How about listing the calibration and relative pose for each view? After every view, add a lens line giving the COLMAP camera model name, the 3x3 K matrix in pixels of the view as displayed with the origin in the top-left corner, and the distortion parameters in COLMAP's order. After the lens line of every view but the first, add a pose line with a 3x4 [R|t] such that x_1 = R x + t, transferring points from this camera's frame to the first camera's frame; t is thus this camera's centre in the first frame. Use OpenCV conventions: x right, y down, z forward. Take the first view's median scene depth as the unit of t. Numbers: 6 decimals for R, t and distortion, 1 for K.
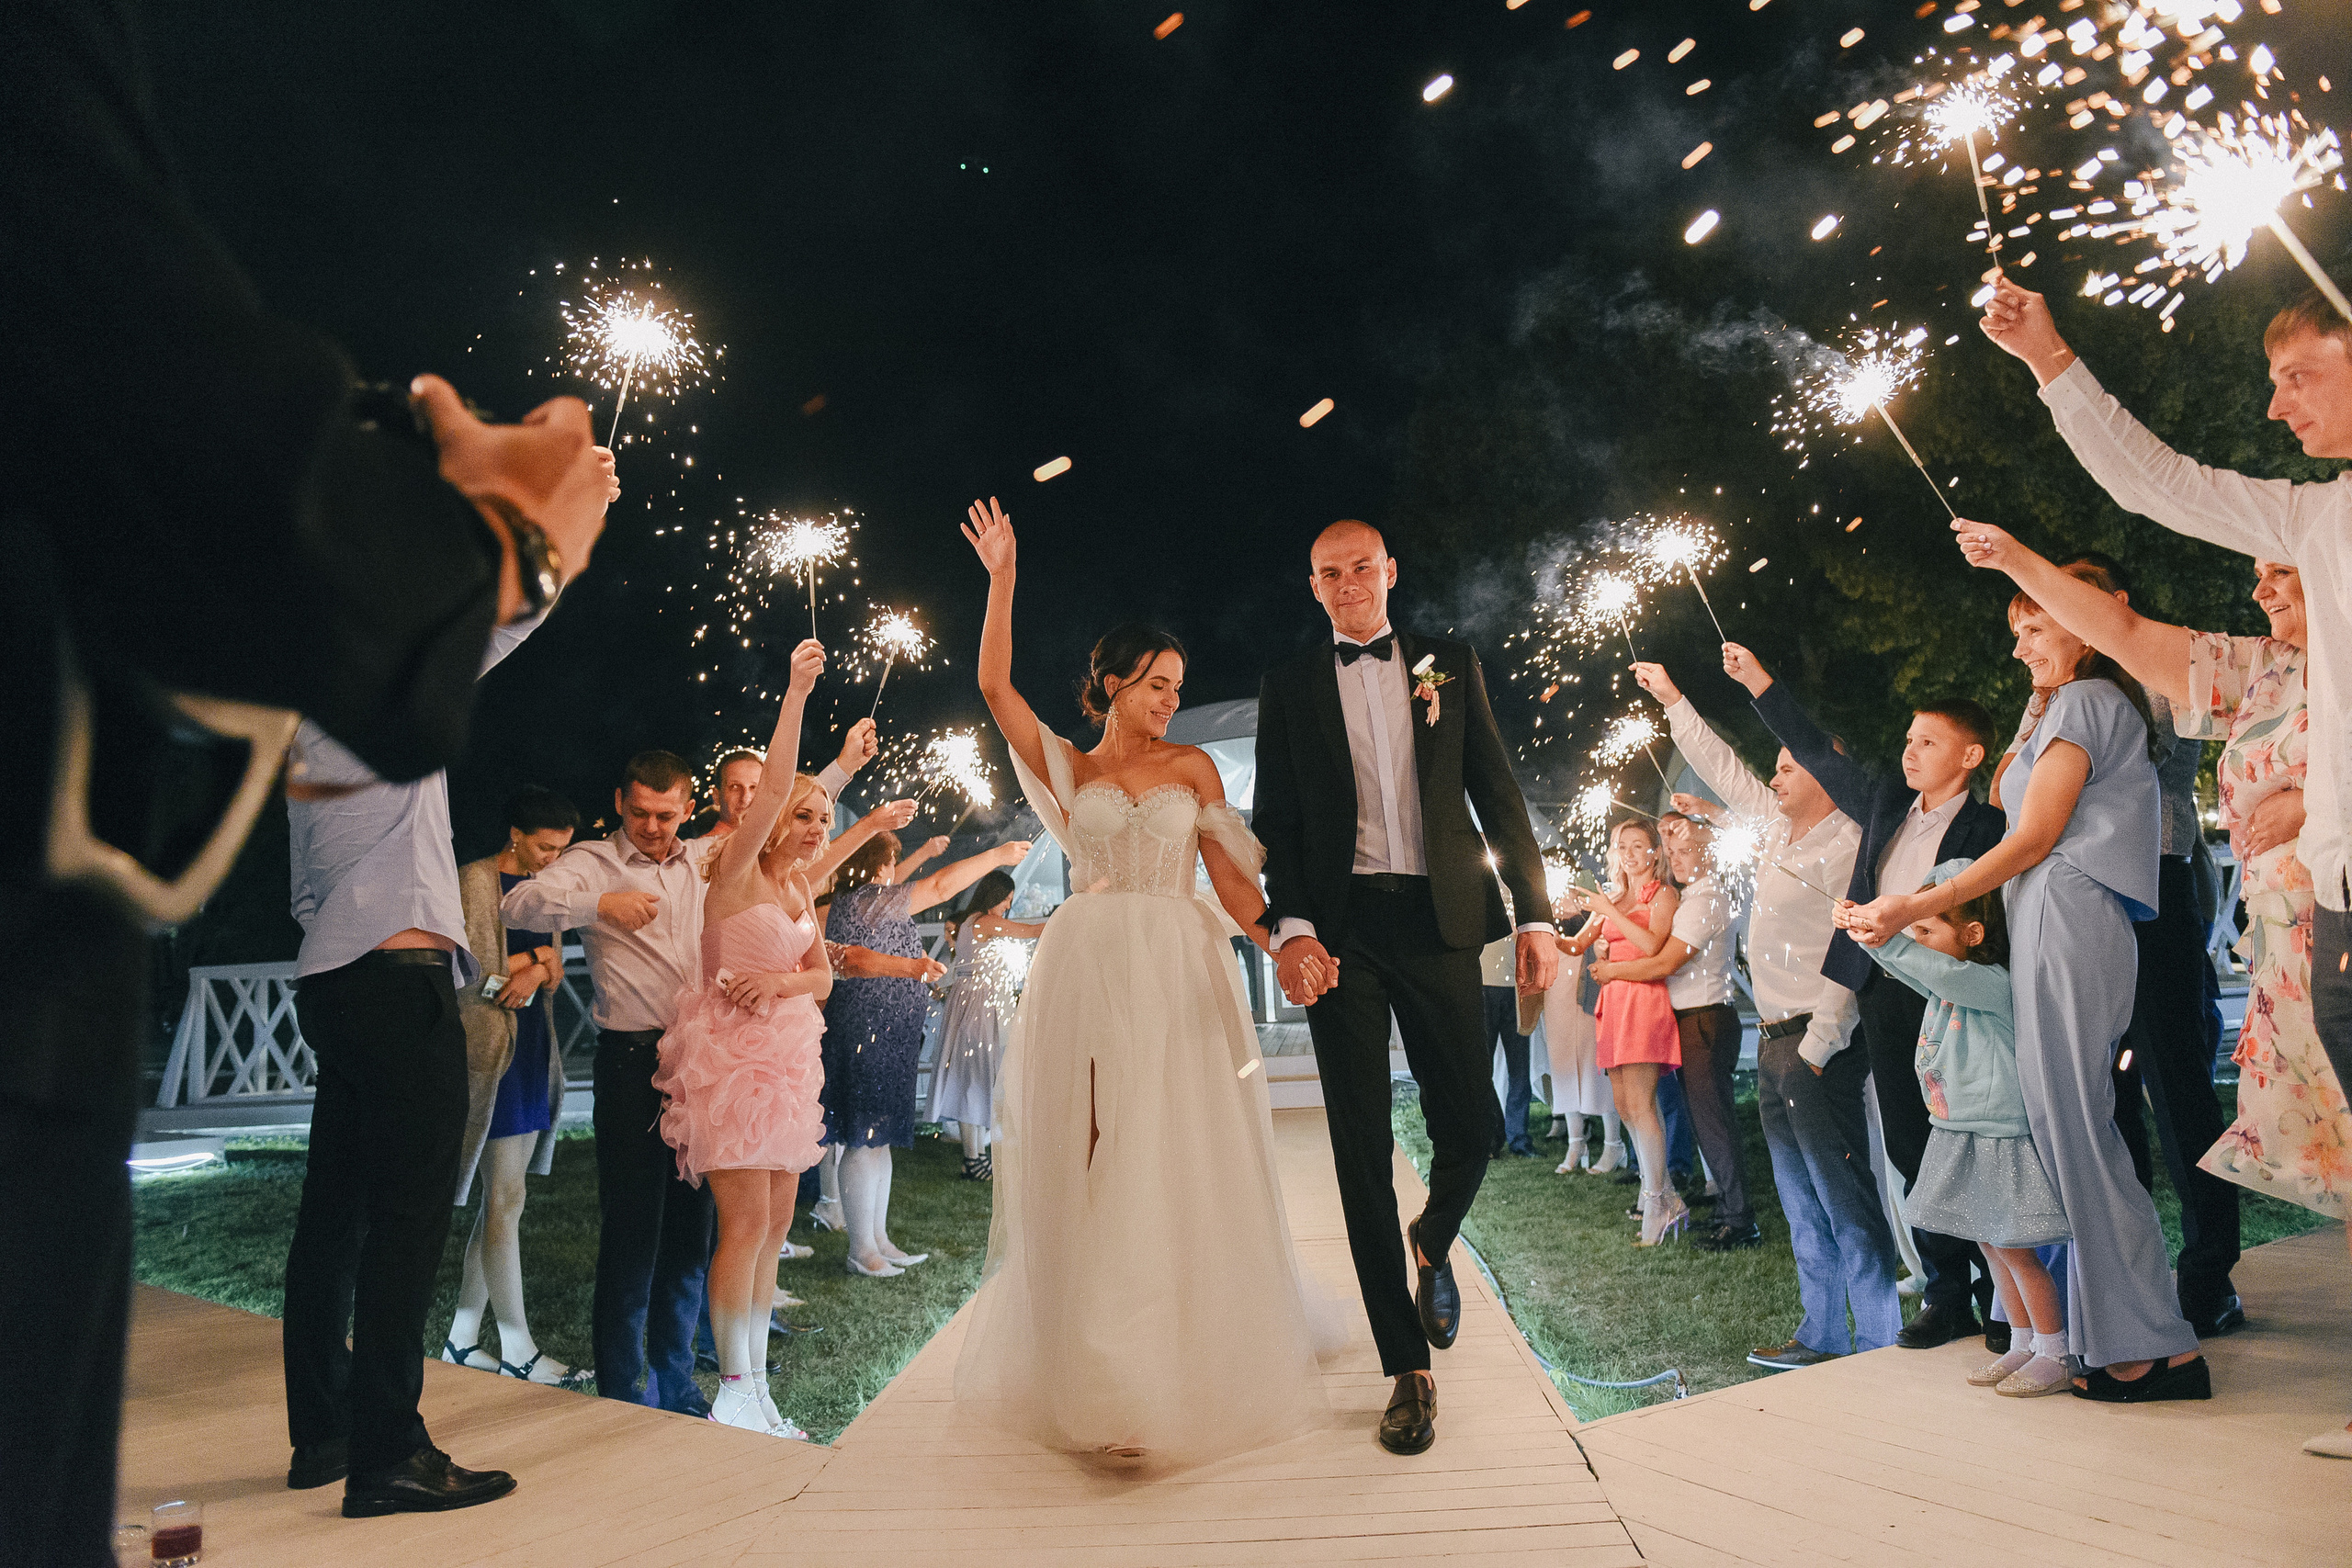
lens RADIAL K [[1576.1, 0, 1176.0], [0, 1576.1, 784.0], [0, 0, 1]] dist [-0.047059, 0.000335]
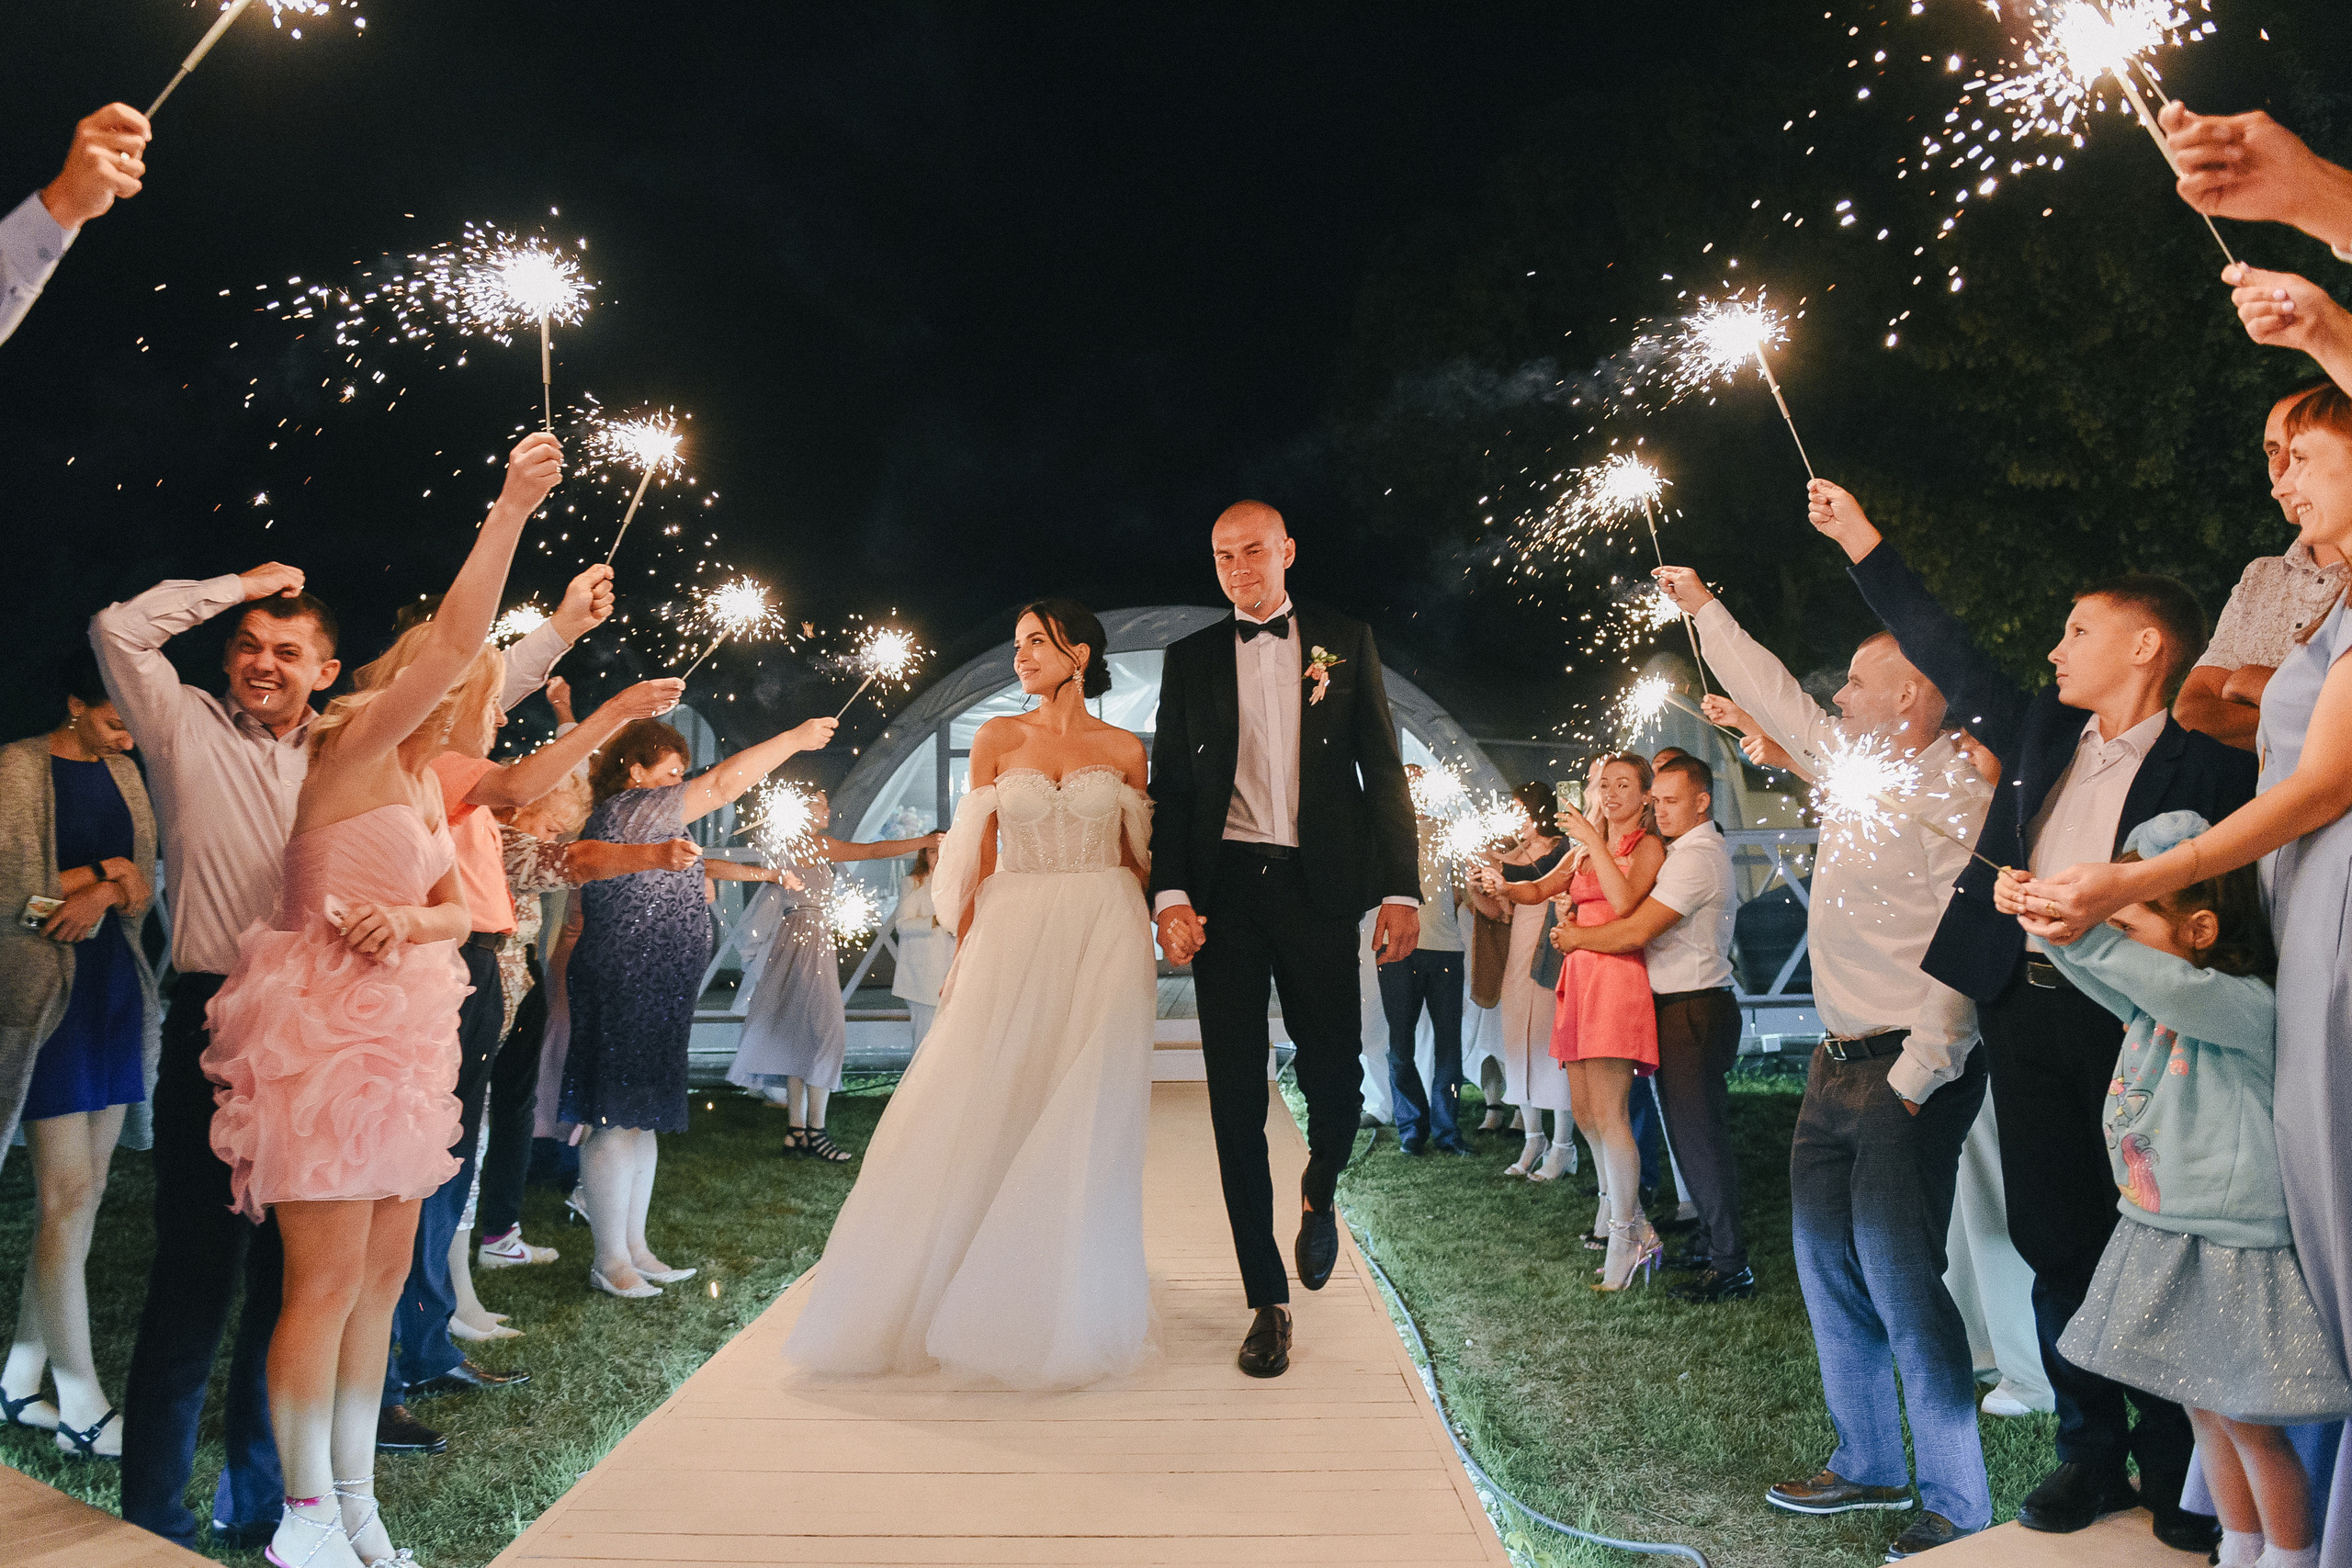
lens RADIAL K [[1684.8, 0, 1125.9], [0, 1684.8, 787.5], [0, 0, 1]] dist [-0.050928, -0.003471]
pose [[0.998817, 0.040661, 0.026676, 0.026648], [-0.041840, 0.998099, 0.045246, 0.015924], [-0.024785, -0.046308, 0.998620, 0.195215]]
